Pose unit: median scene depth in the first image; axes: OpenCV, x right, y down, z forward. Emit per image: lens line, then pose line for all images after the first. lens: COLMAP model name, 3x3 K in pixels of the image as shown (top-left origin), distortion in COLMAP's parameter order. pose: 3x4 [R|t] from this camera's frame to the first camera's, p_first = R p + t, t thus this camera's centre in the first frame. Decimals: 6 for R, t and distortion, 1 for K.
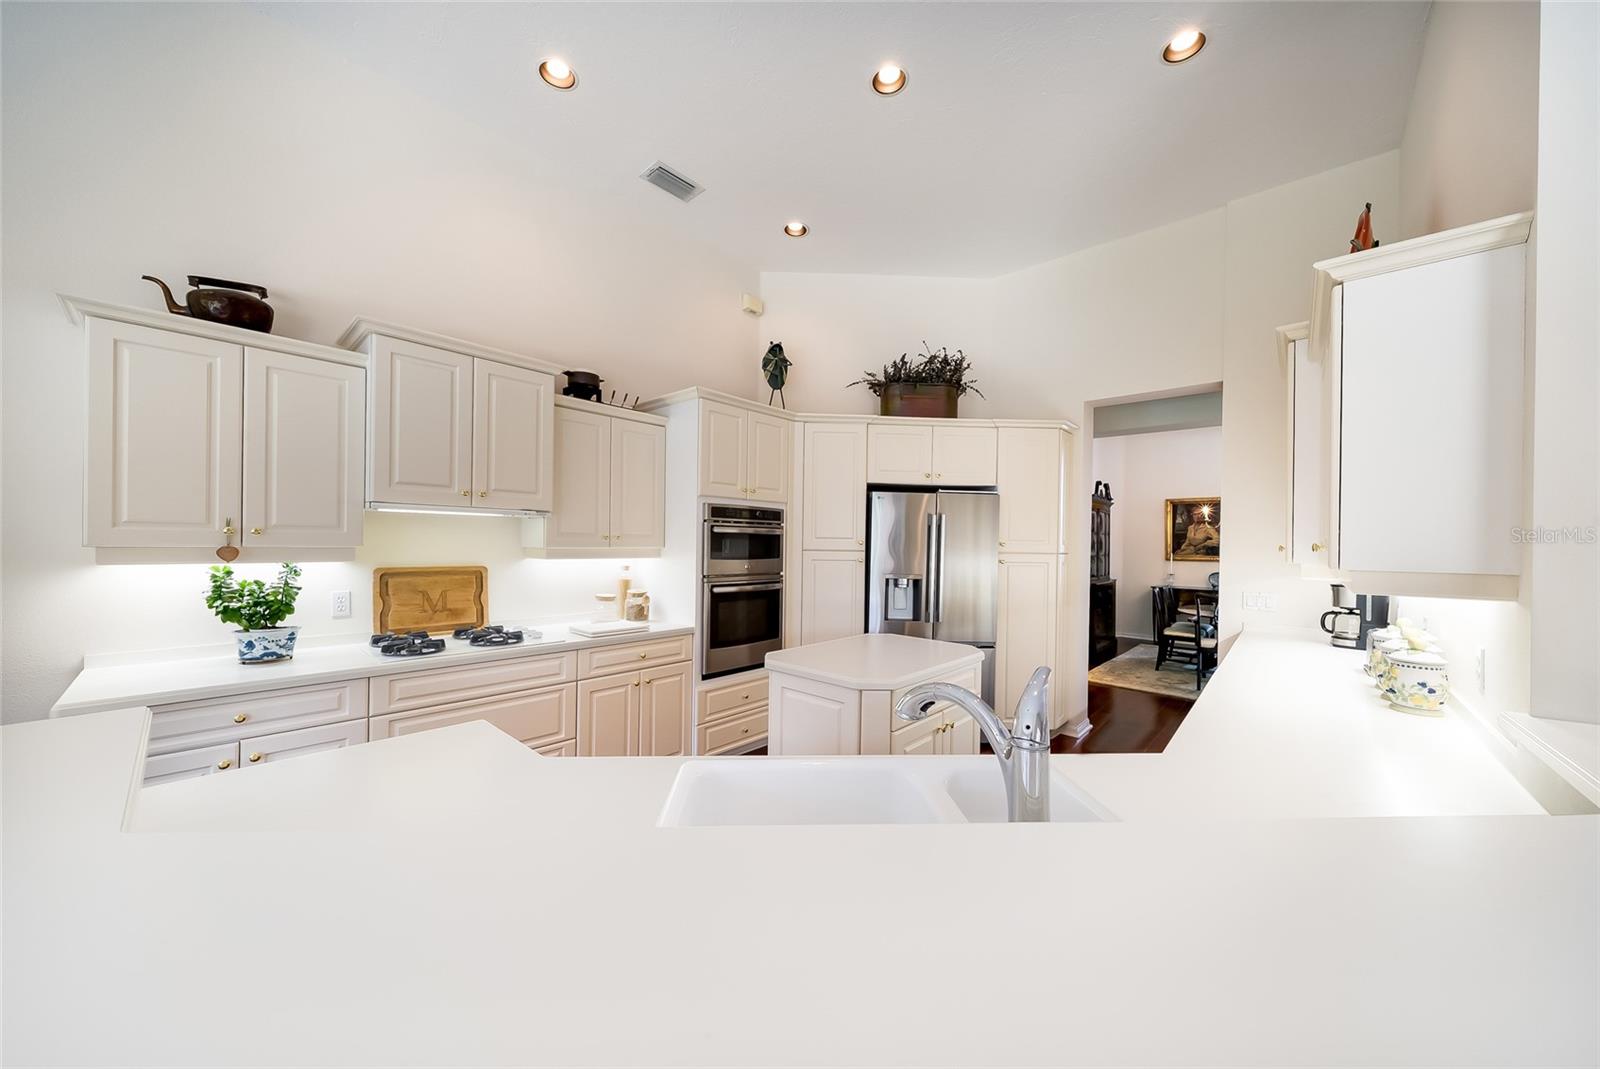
lens RADIAL K [[561.3, 0, 810.9], [0, 561.3, 546.6], [0, 0, 1]] dist [-0.002034, -0.000558]
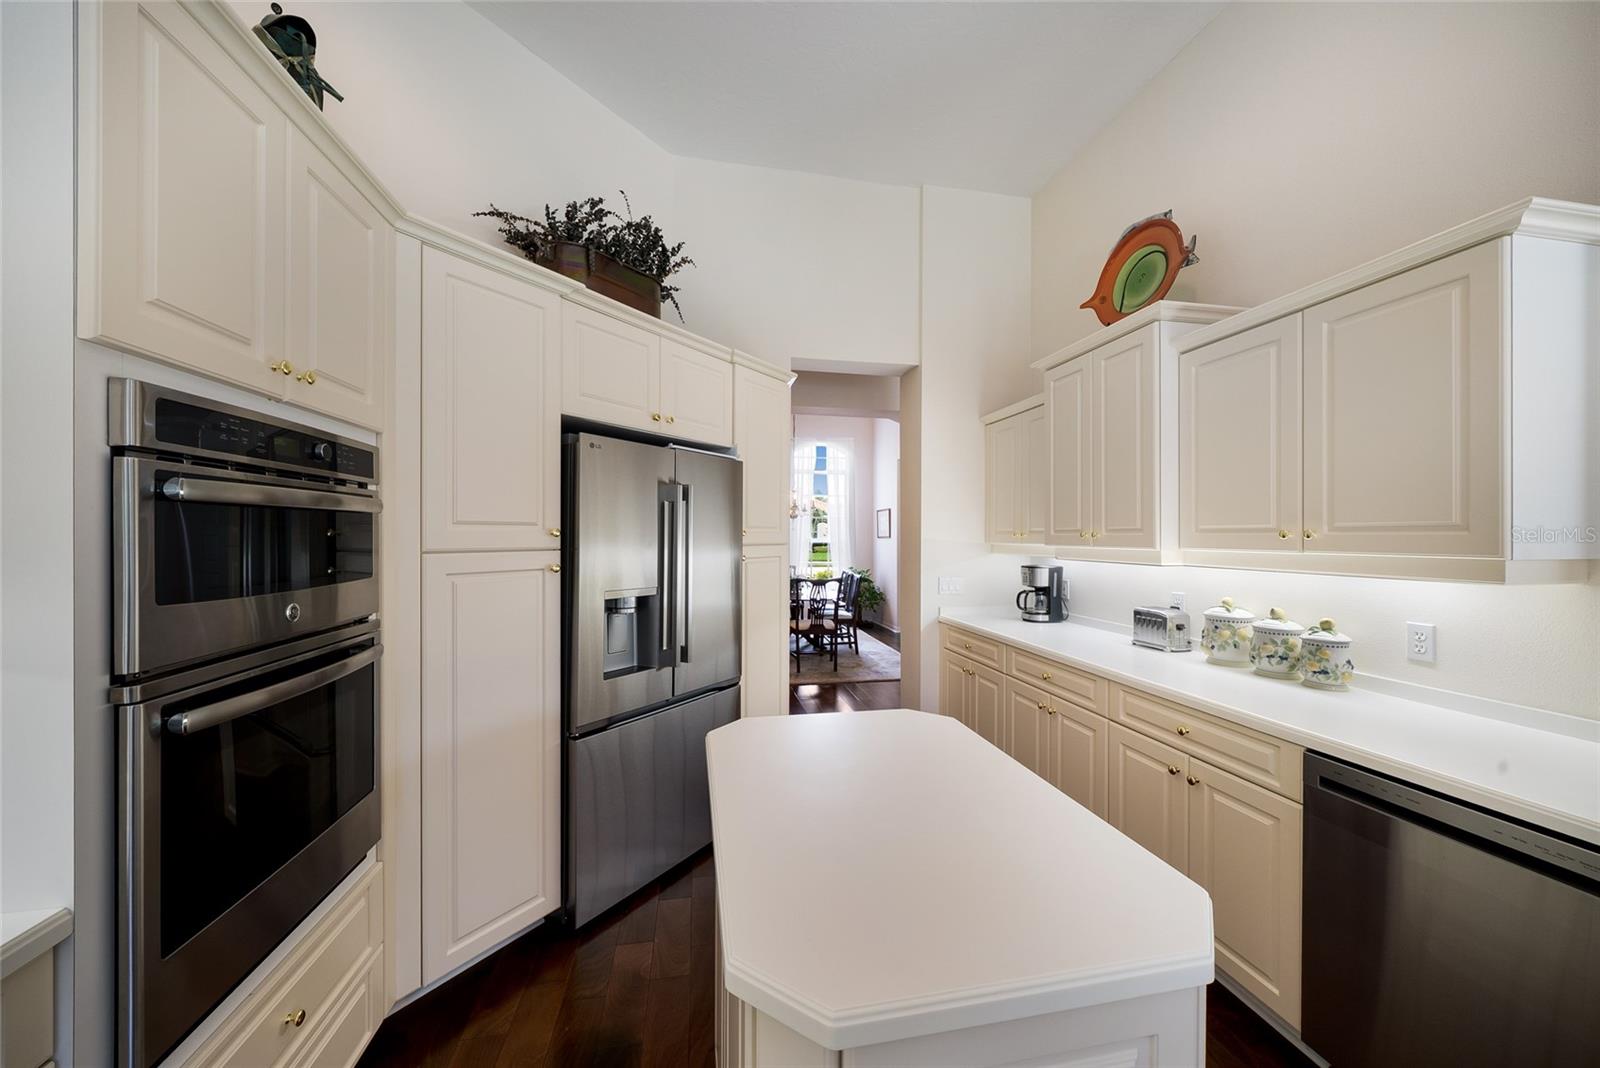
lens RADIAL K [[561.3, 0, 792.8], [0, 561.3, 536.4], [0, 0, 1]] dist [-0.002034, -0.000558]
pose [[0.612090, -0.016538, 0.790615, -0.201939], [0.011148, 0.999862, 0.012285, -0.008744], [-0.790709, 0.001294, 0.612190, 0.619737]]
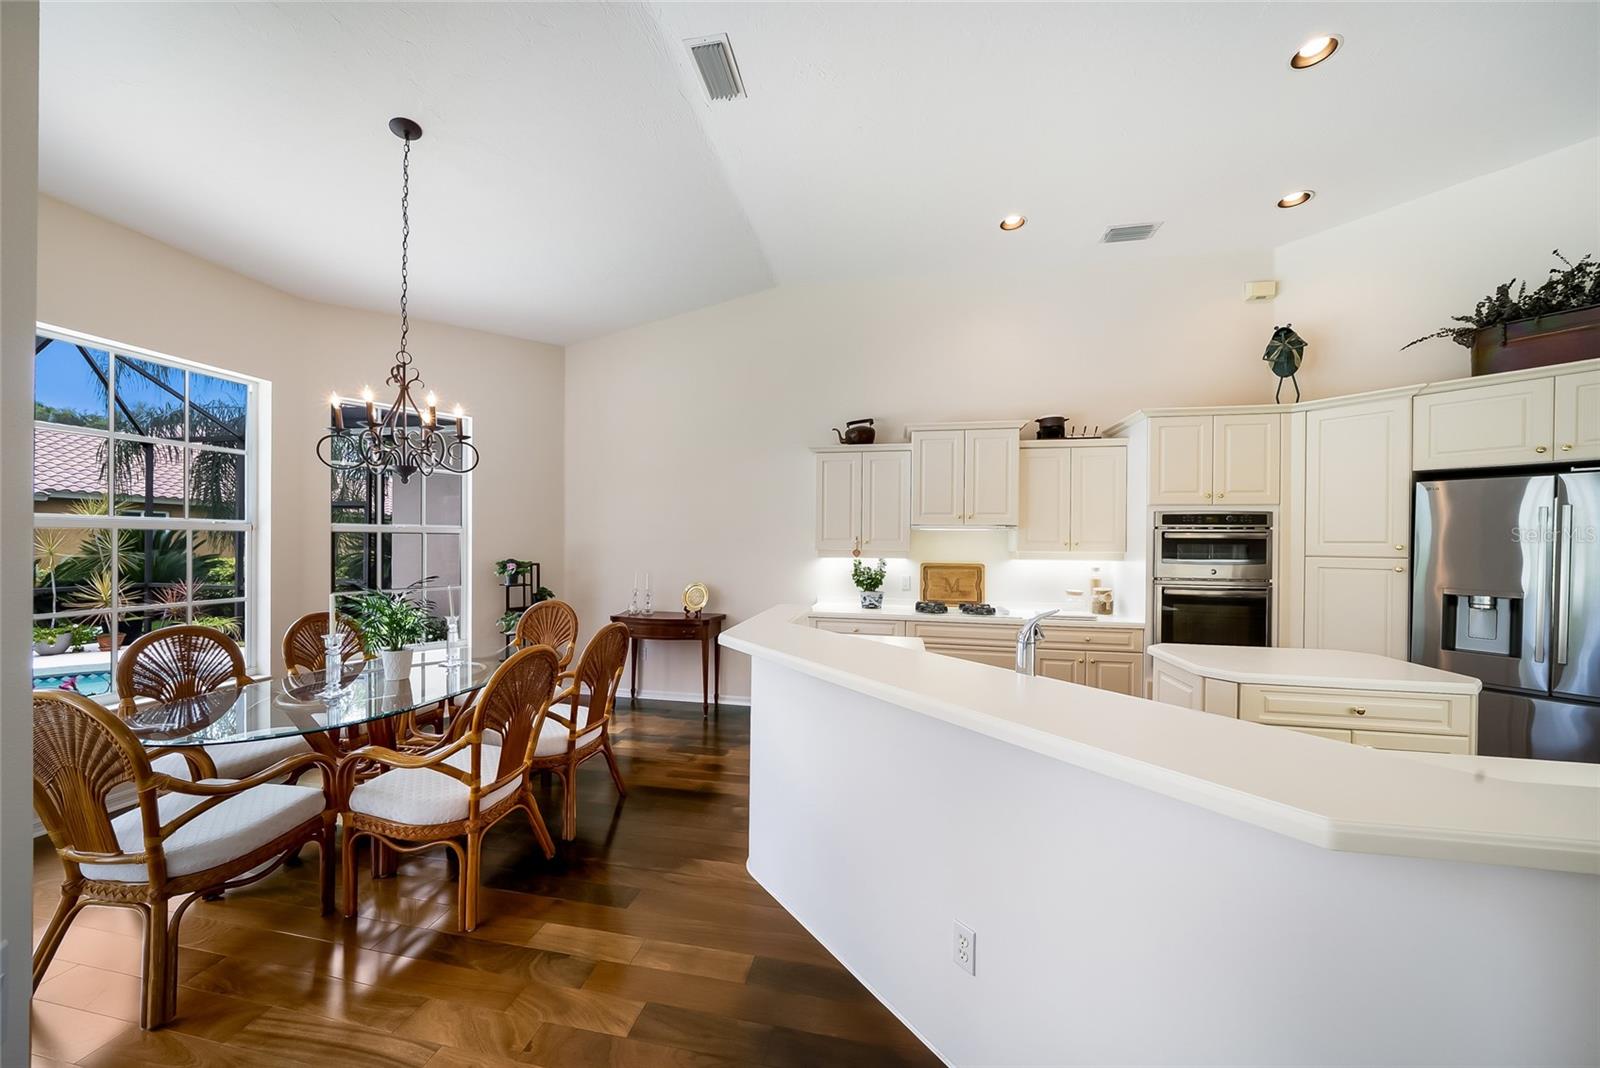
lens RADIAL K [[561.3, 0, 779.5], [0, 561.3, 545.7], [0, 0, 1]] dist [-0.002034, -0.000558]
pose [[0.498445, -0.007314, -0.866891, 0.394020], [-0.006990, 0.999898, -0.012455, 0.008008], [0.866893, 0.012267, 0.498343, -0.184481]]
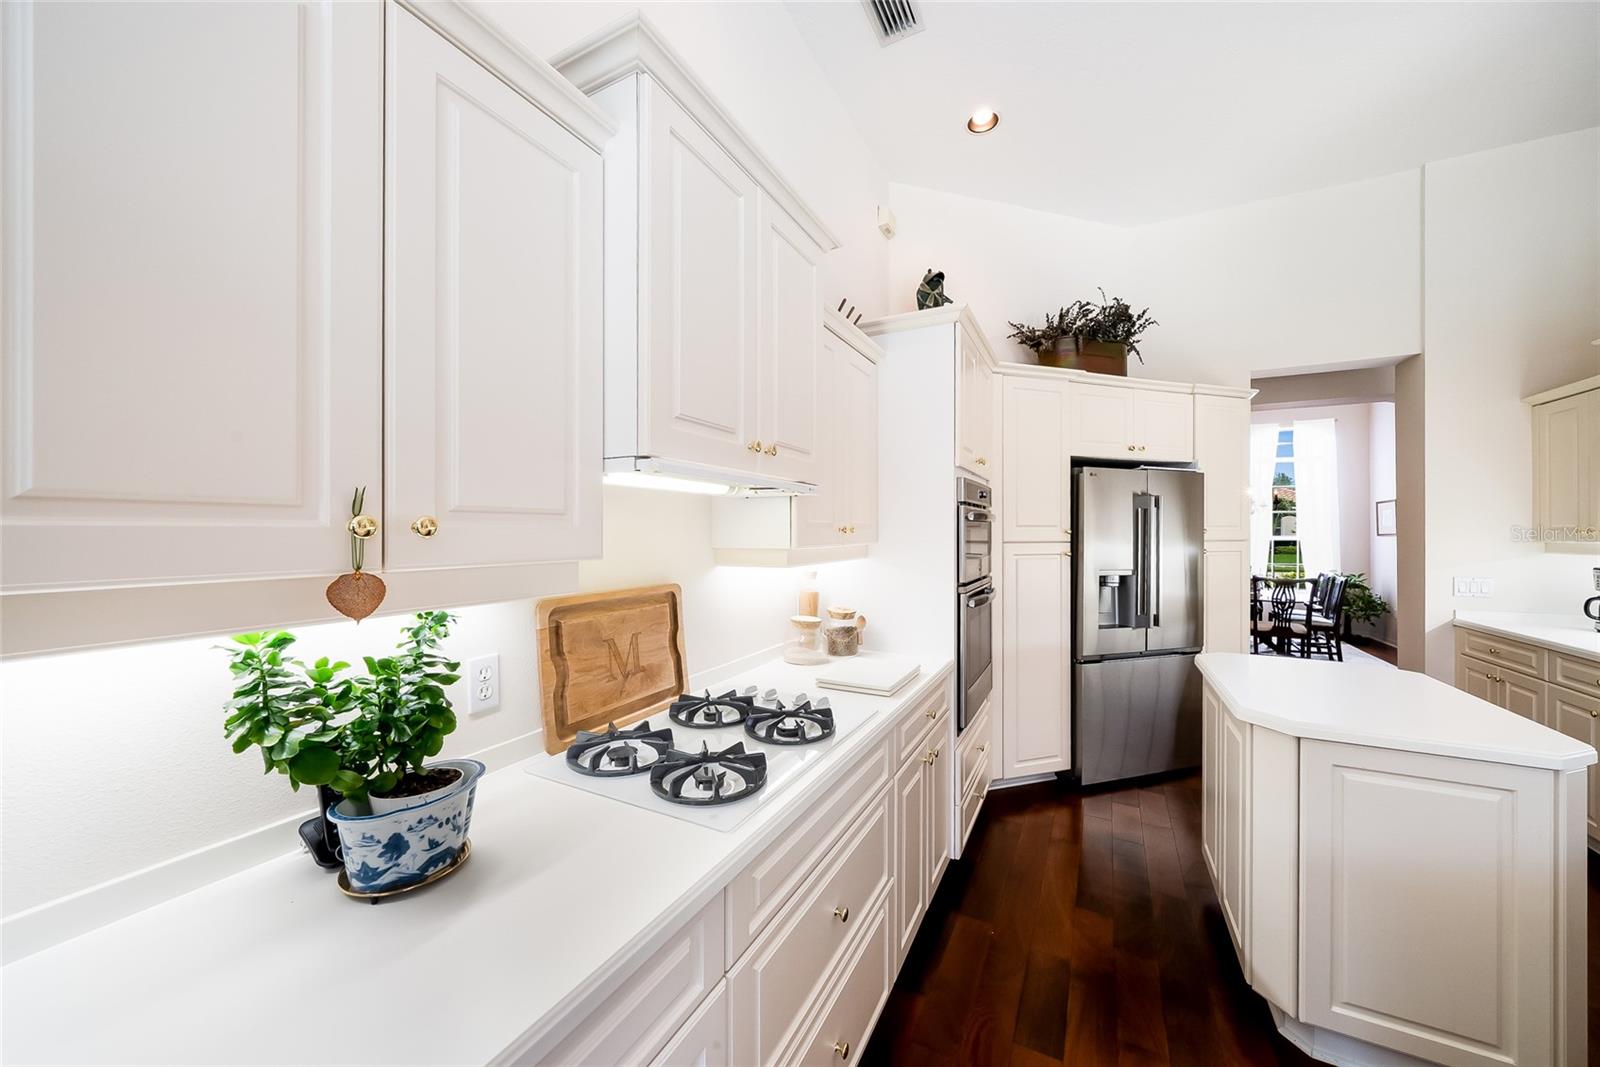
lens RADIAL K [[561.3, 0, 804.0], [0, 561.3, 532.2], [0, 0, 1]] dist [-0.002034, -0.000558]
pose [[0.968488, -0.015816, 0.248557, -0.543768], [0.016701, 0.999859, -0.001456, -0.012822], [-0.248499, 0.005561, 0.968616, 0.382738]]
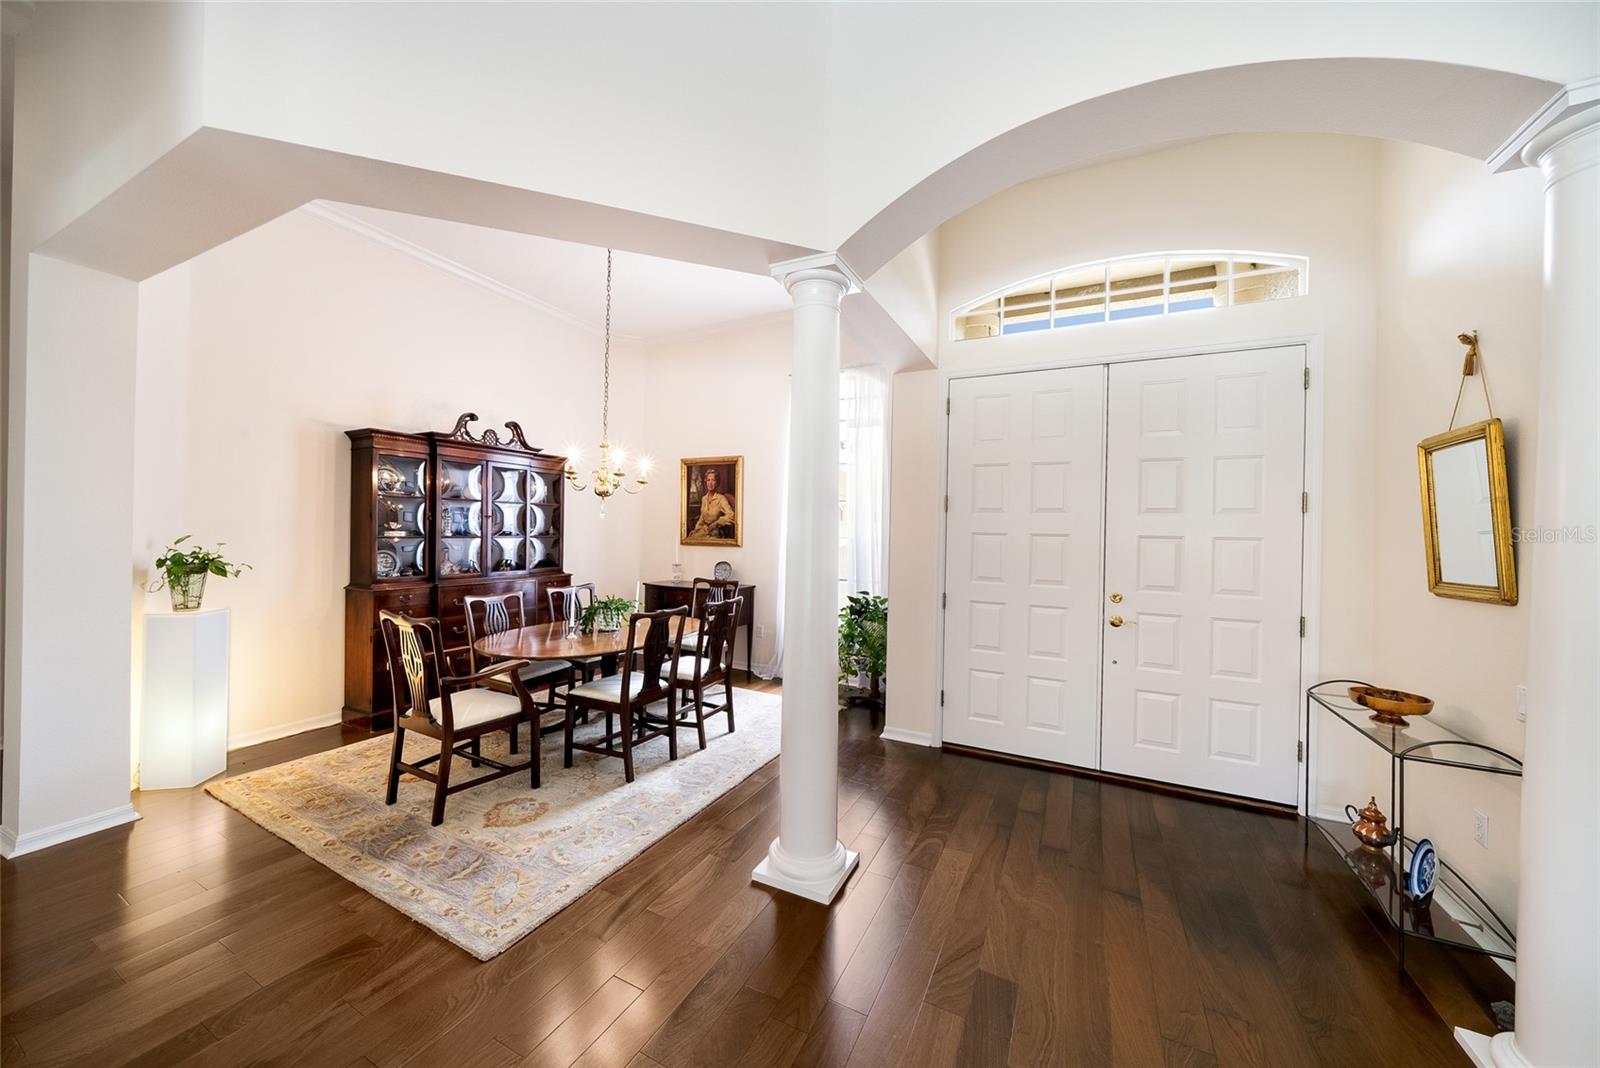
lens RADIAL K [[561.3, 0, 799.2], [0, 561.3, 535.0], [0, 0, 1]] dist [-0.002034, -0.000558]
pose [[0.968406, 0.002582, 0.249364, 1.520731], [-0.002440, 0.999997, -0.000880, 0.030551], [-0.249366, 0.000244, 0.968409, 0.680094]]
